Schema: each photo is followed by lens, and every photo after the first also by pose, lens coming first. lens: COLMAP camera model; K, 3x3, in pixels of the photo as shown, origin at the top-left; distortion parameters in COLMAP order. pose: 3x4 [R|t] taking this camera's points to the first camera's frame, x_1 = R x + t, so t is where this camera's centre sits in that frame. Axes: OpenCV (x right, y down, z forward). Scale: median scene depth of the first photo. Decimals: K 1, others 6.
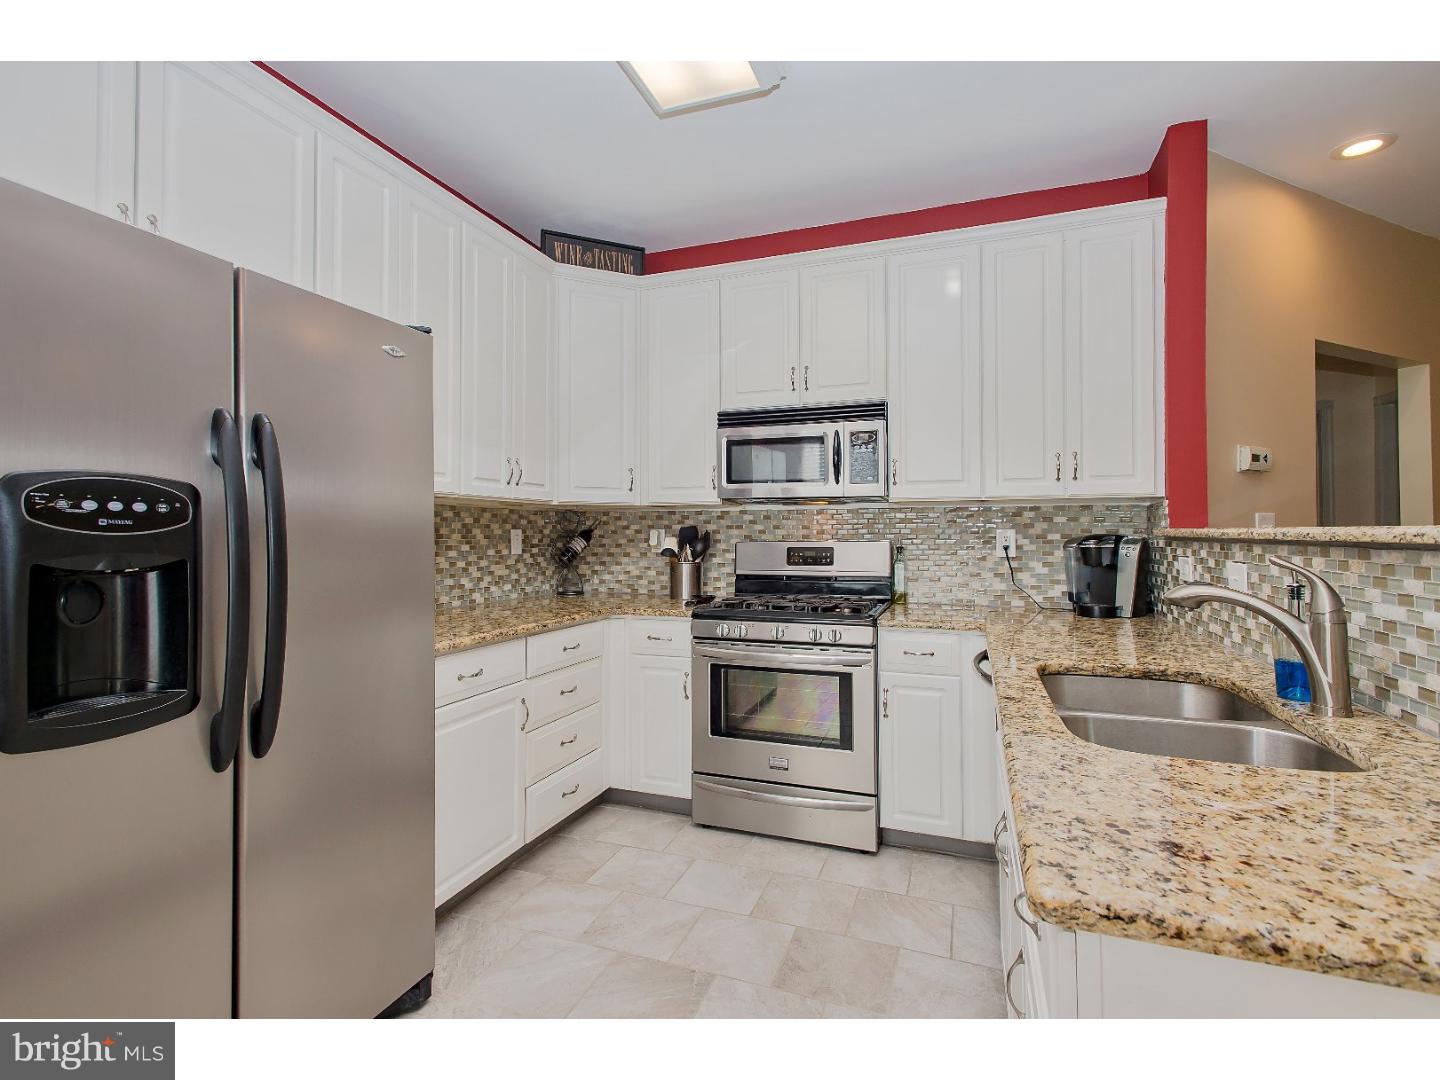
lens RADIAL K [[677.3, 0, 723.3], [0, 677.3, 521.6], [0, 0, 1]] dist [0.009908, 0.000019]
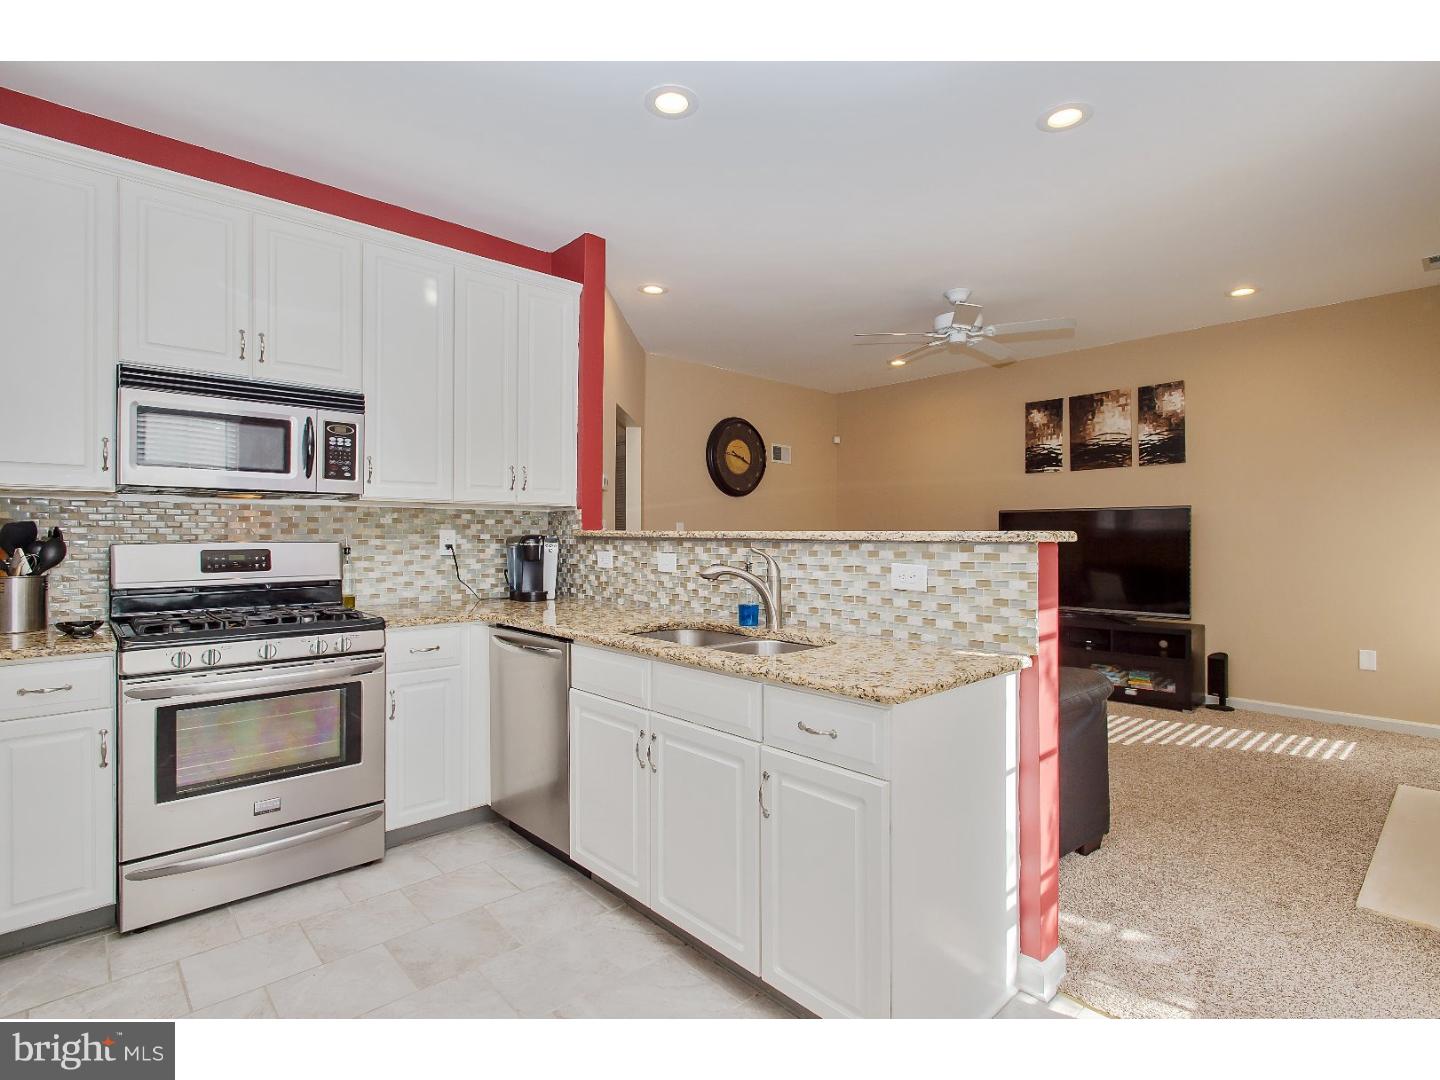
lens RADIAL K [[709.8, 0, 716.0], [0, 709.8, 534.7], [0, 0, 1]] dist [0.002444, -0.001639]
pose [[0.462459, 0.001379, 0.886640, -0.414902], [-0.018598, 0.999794, 0.008145, 0.001796], [-0.886446, -0.020256, 0.462389, 0.095754]]
